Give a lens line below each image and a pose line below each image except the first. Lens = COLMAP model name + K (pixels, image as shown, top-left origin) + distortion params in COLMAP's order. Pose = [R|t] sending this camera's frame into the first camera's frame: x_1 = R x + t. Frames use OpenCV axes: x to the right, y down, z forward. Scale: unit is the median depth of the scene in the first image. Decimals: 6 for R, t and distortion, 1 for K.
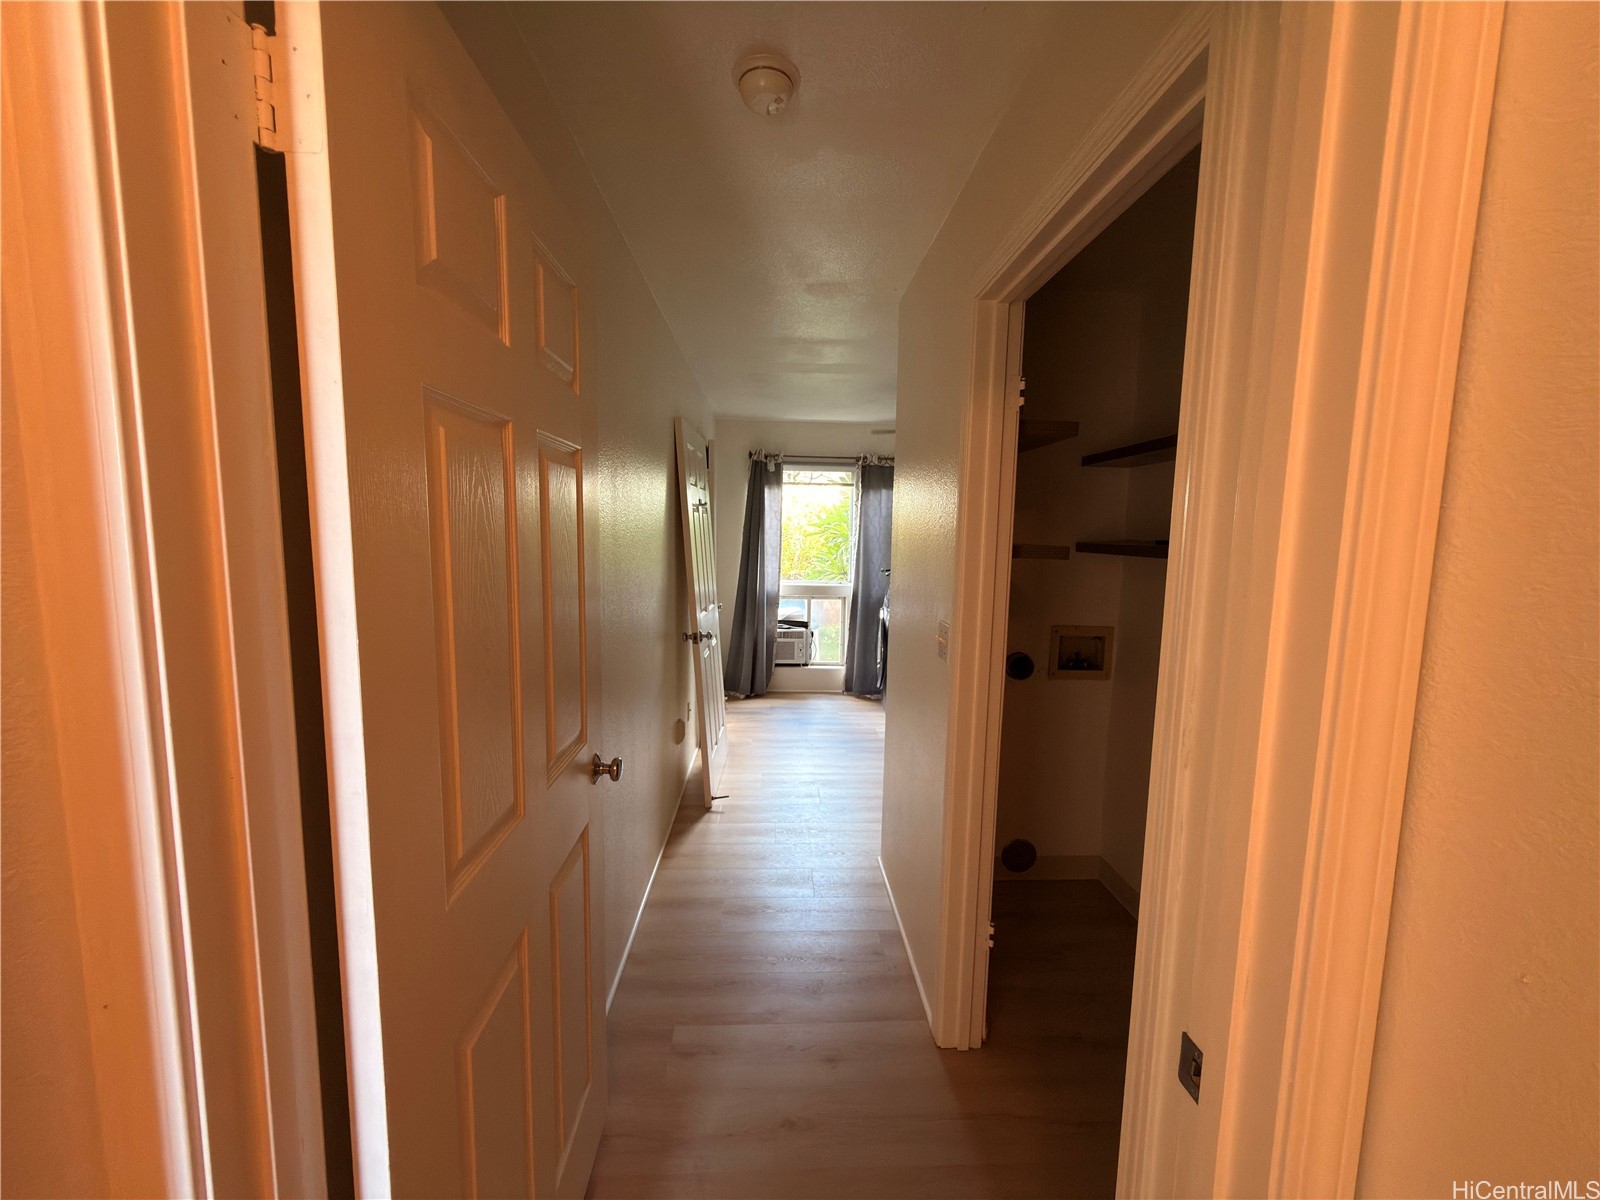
lens RADIAL K [[638.5, 0, 797.9], [0, 638.5, 600.9], [0, 0, 1]] dist [-0.001056, -0.000152]
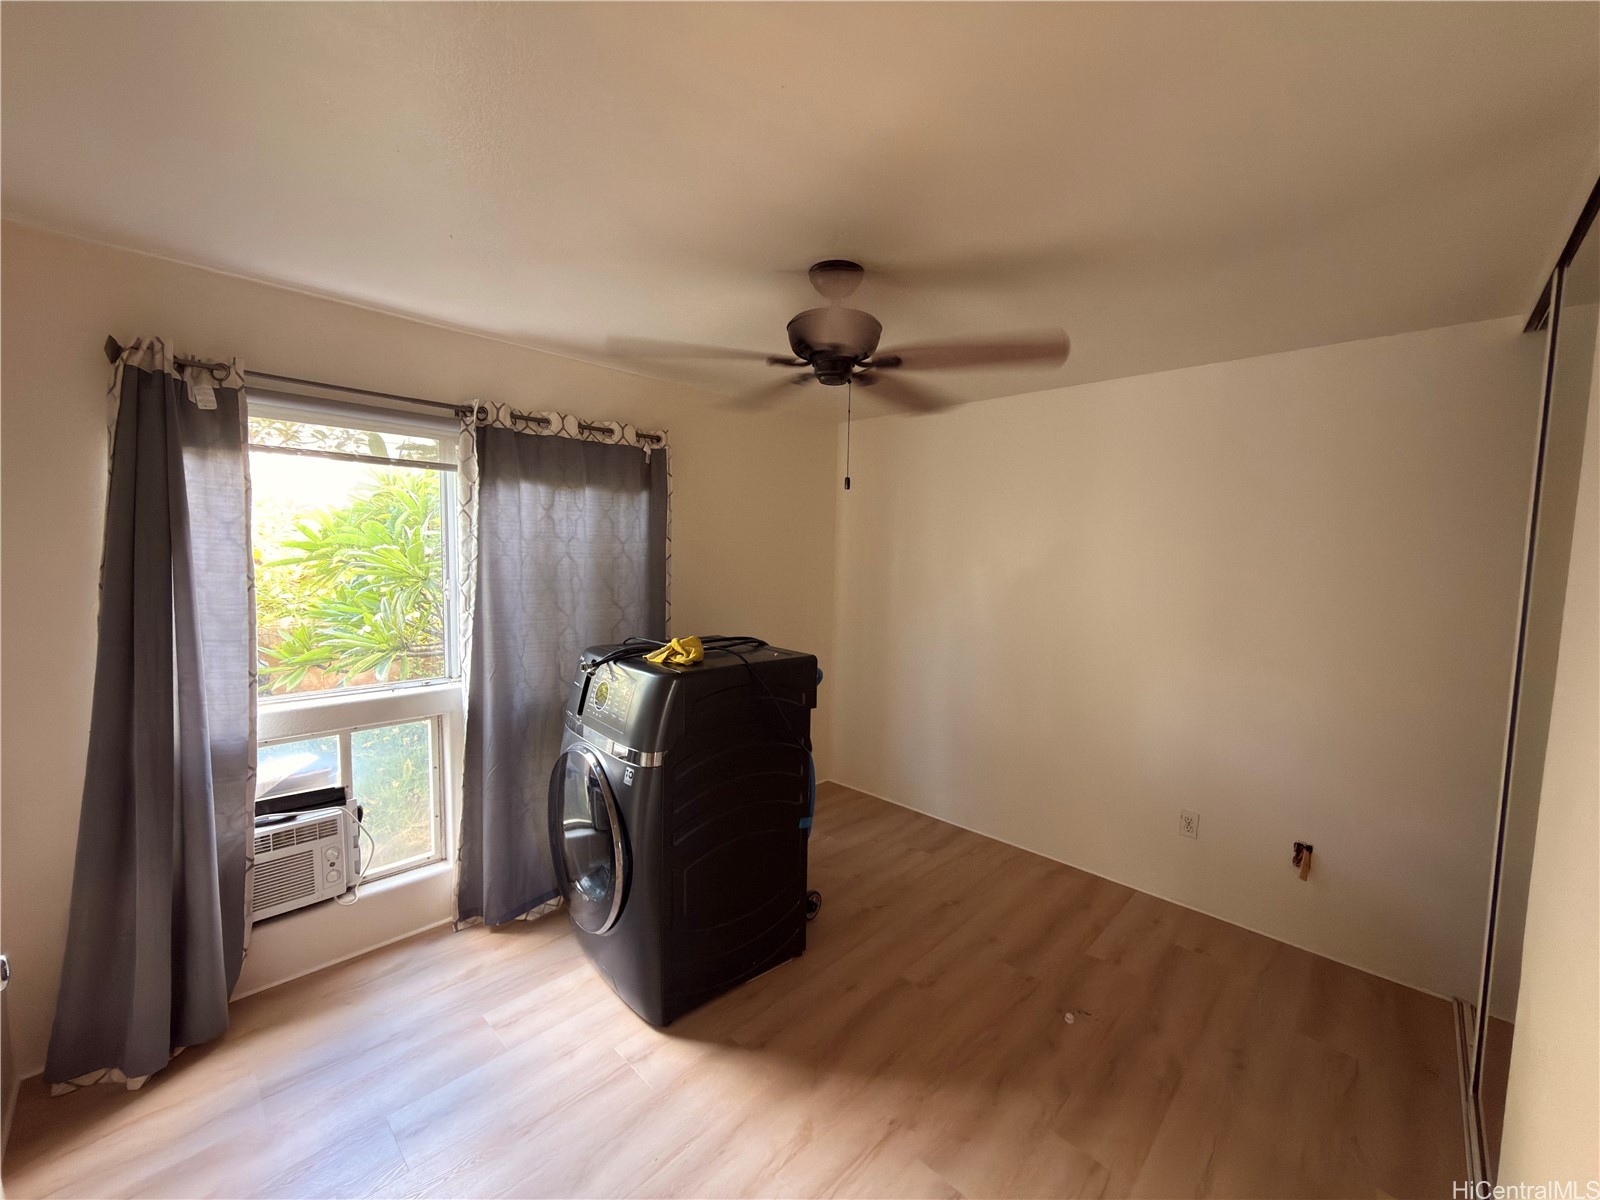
lens RADIAL K [[638.5, 0, 803.1], [0, 638.5, 602.2], [0, 0, 1]] dist [-0.001056, -0.000152]
pose [[0.722774, -0.057891, 0.688655, -0.050482], [0.066156, 0.997705, 0.014437, -0.076969], [-0.687910, 0.035124, 0.724945, 0.506787]]
